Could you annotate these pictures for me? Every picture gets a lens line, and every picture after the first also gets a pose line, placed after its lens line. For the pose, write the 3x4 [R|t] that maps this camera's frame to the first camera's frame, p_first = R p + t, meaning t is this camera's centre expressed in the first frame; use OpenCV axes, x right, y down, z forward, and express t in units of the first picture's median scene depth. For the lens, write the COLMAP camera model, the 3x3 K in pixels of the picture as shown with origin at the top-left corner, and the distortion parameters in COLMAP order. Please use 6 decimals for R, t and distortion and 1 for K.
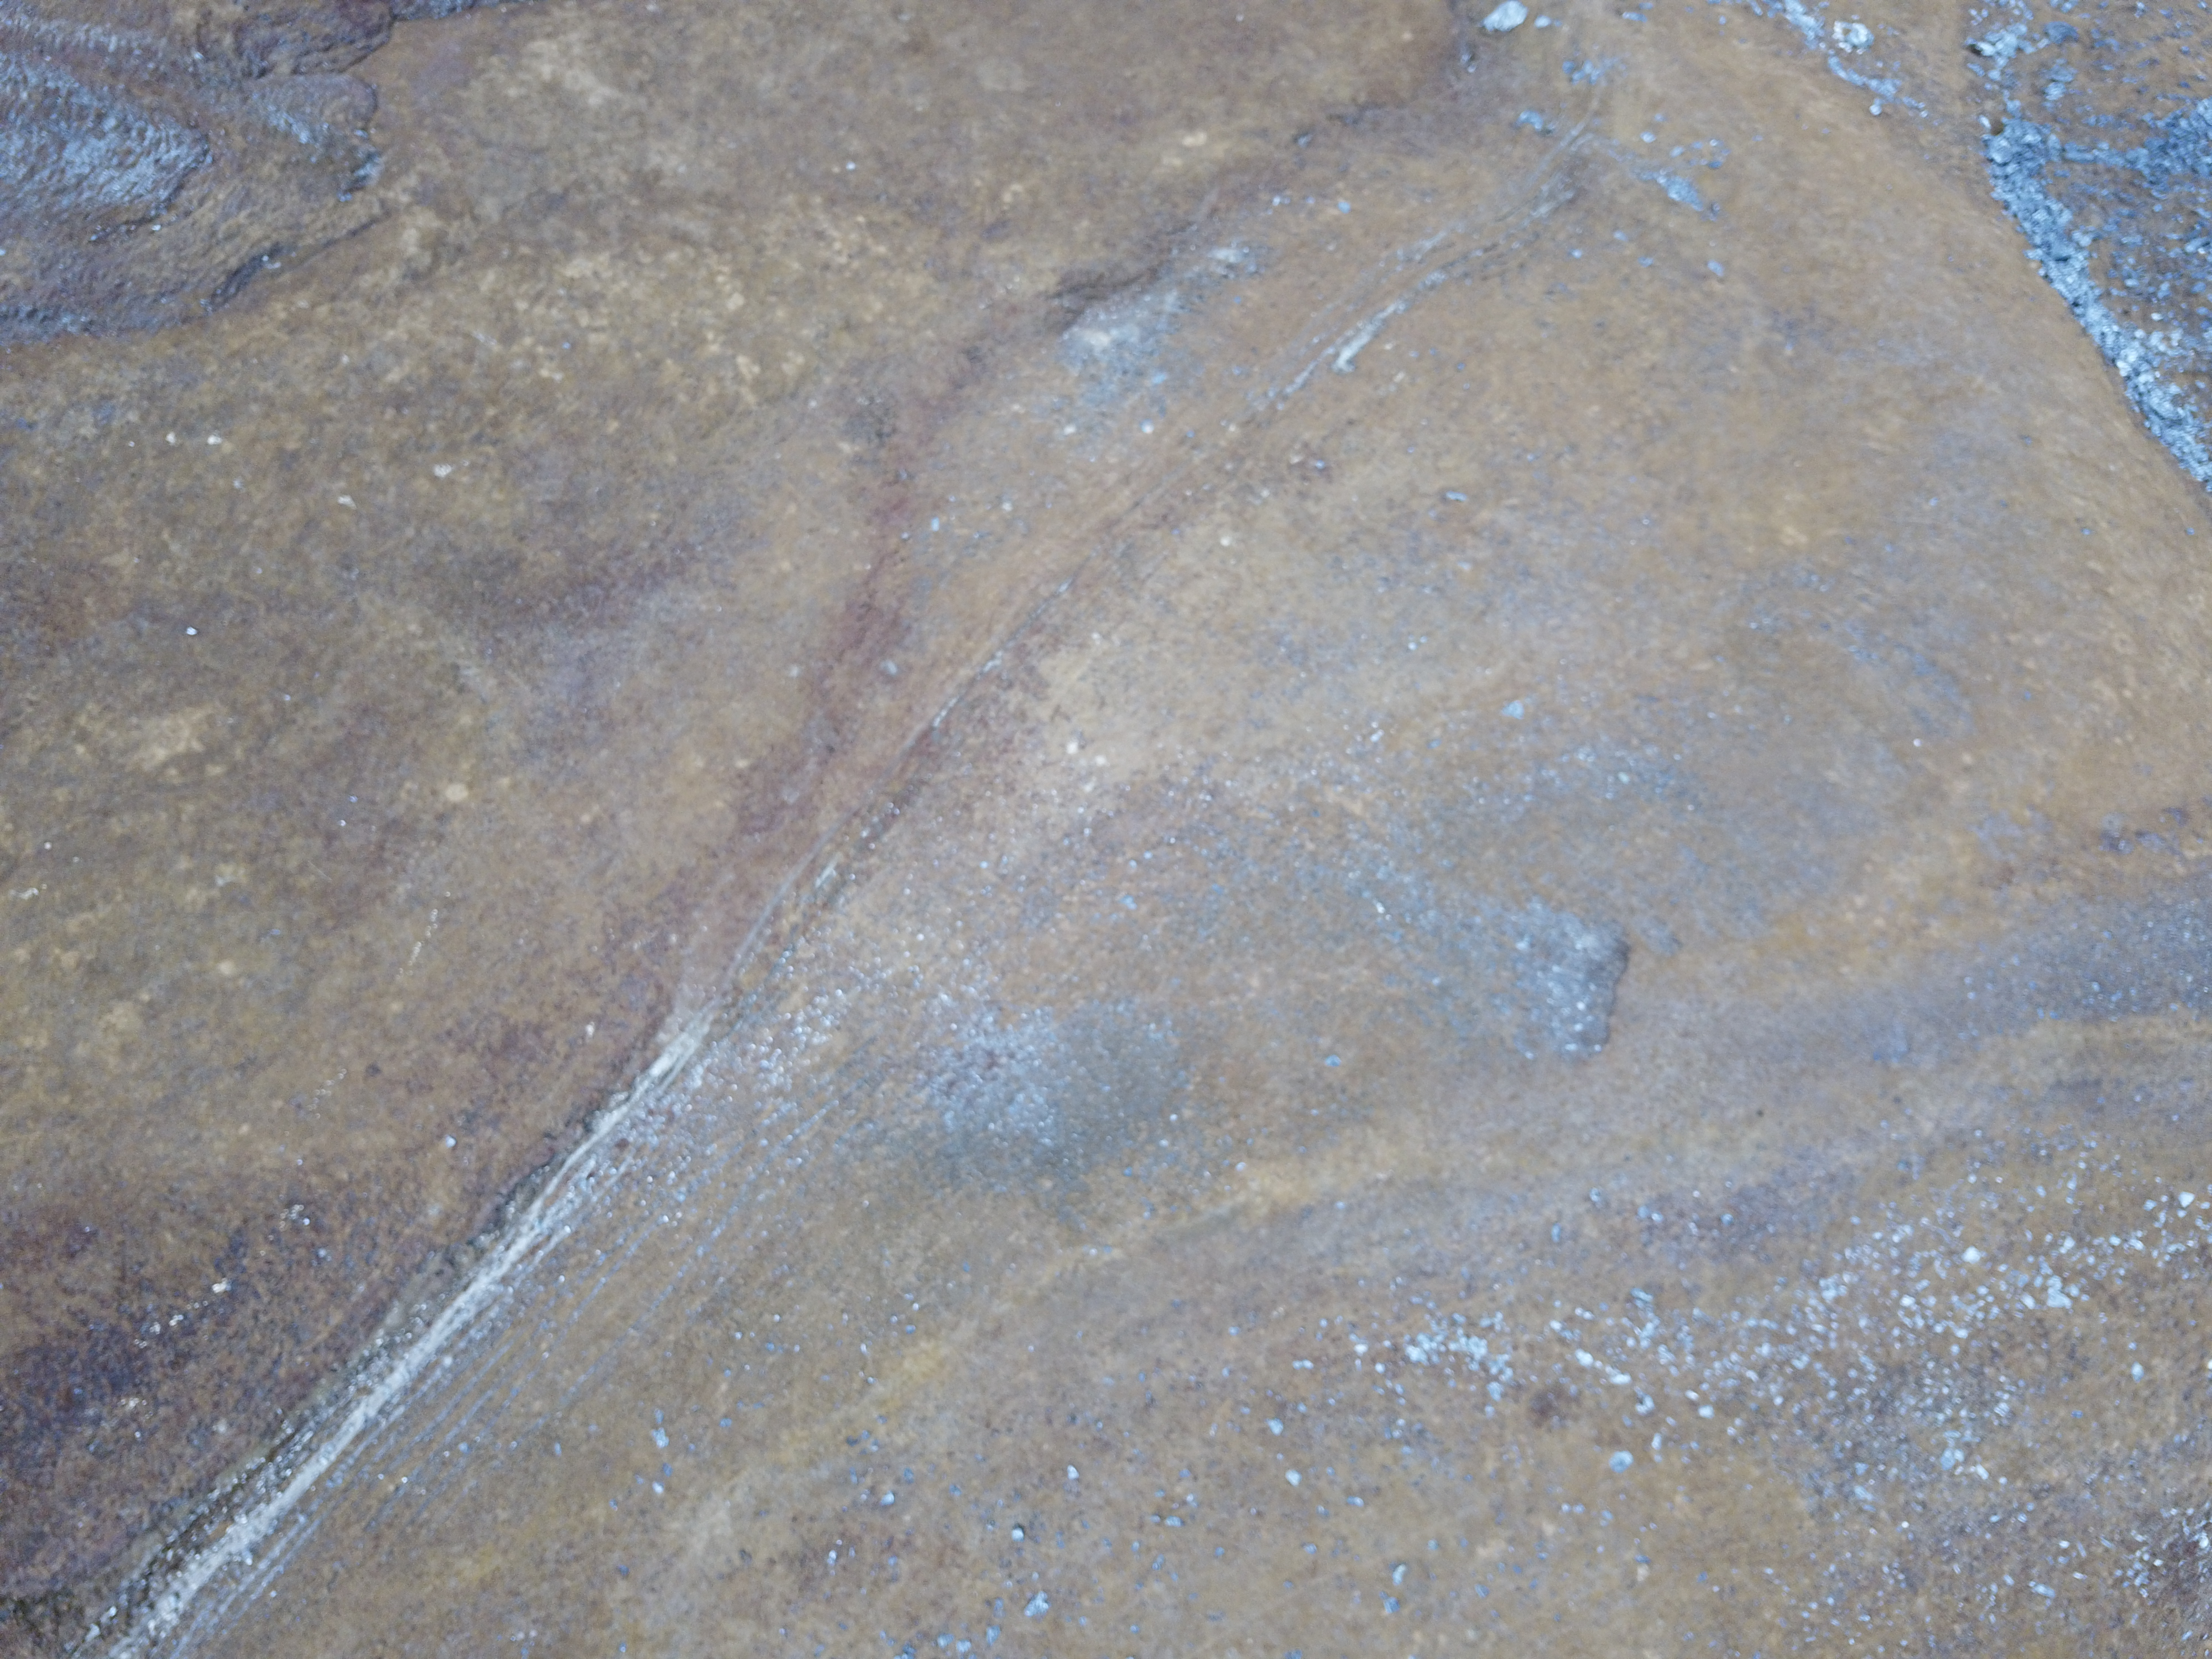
lens RADIAL K [[1704.9, 0, 1099.1], [0, 1704.9, 828.6], [0, 0, 1]] dist [-0.003151, 0.001567]
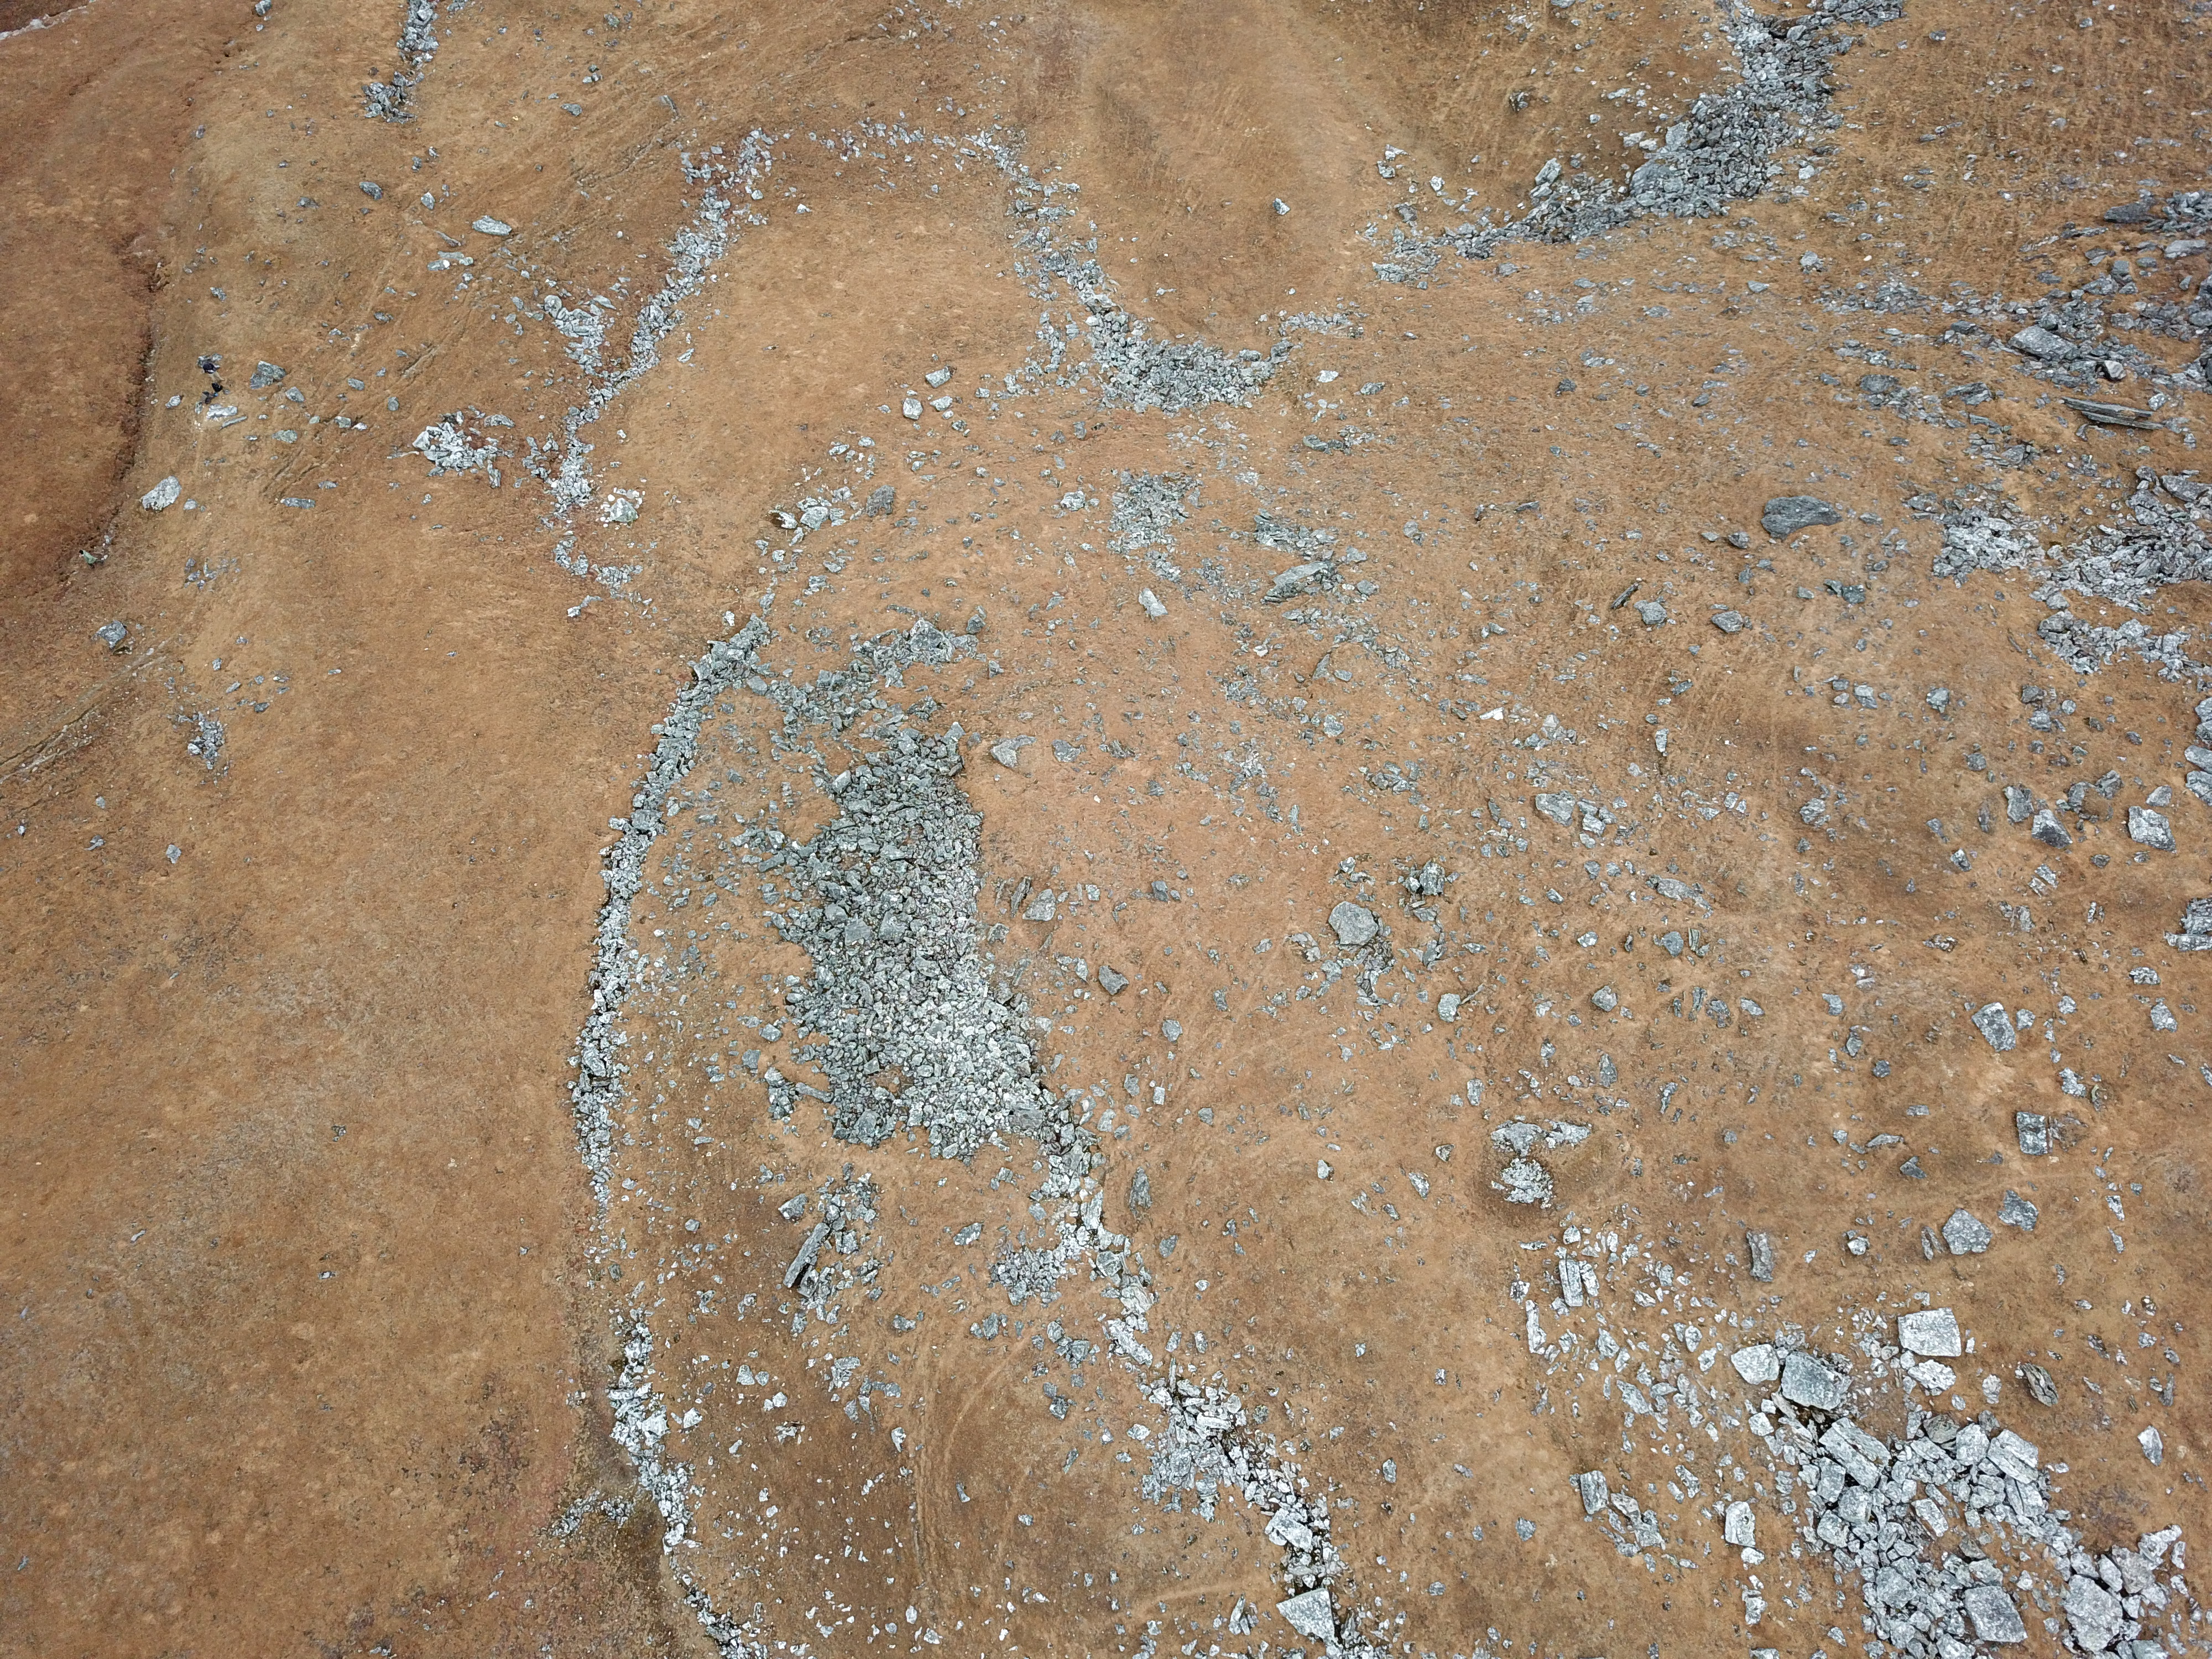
lens RADIAL K [[1689.4, 0, 1113.0], [0, 1689.4, 829.0], [0, 0, 1]] dist [0.009858, -0.003091]
pose [[0.999796, 0.019684, 0.004496, 1.183369], [-0.019461, 0.998787, -0.045231, -0.447257], [-0.005381, 0.045135, 0.998966, 0.218957]]
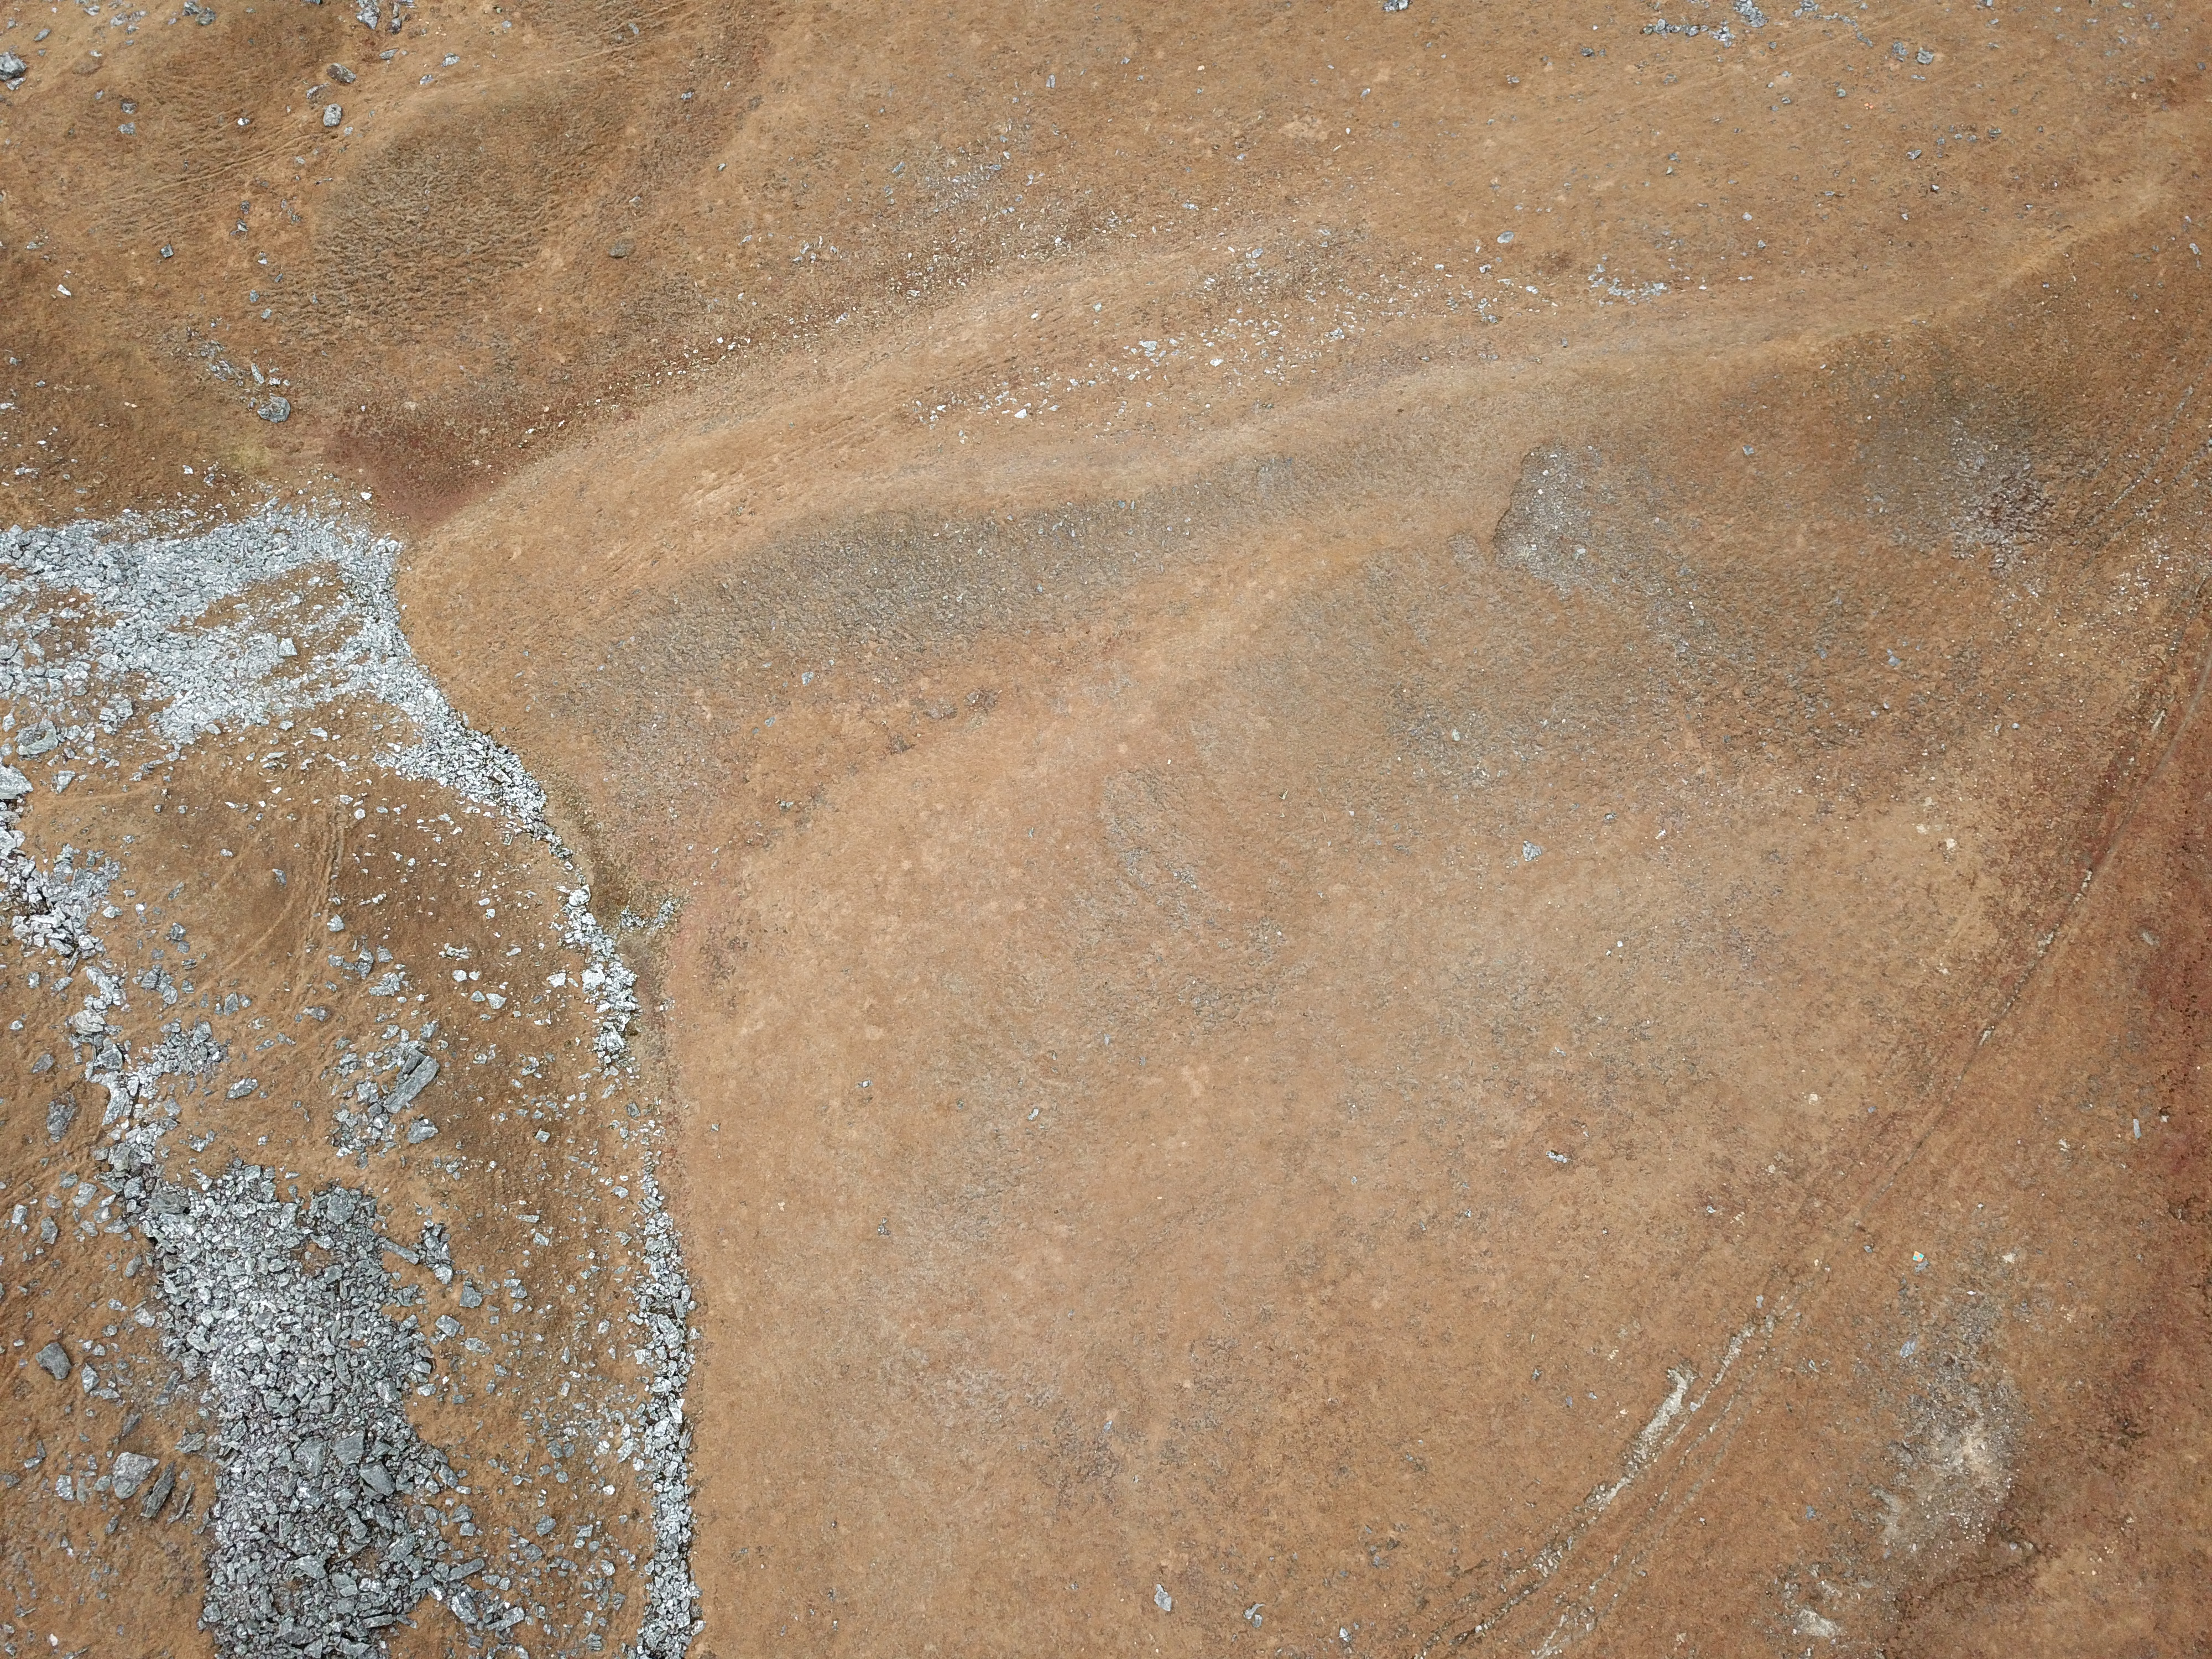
lens RADIAL K [[1692.8, 0, 1111.2], [0, 1692.8, 831.1], [0, 0, 1]] dist [0.007464, 0.001887]
pose [[-0.999508, -0.029612, -0.010344, 0.576149], [0.013416, -0.701680, 0.712366, -0.894086], [-0.028352, 0.711876, 0.701732, 0.337941]]
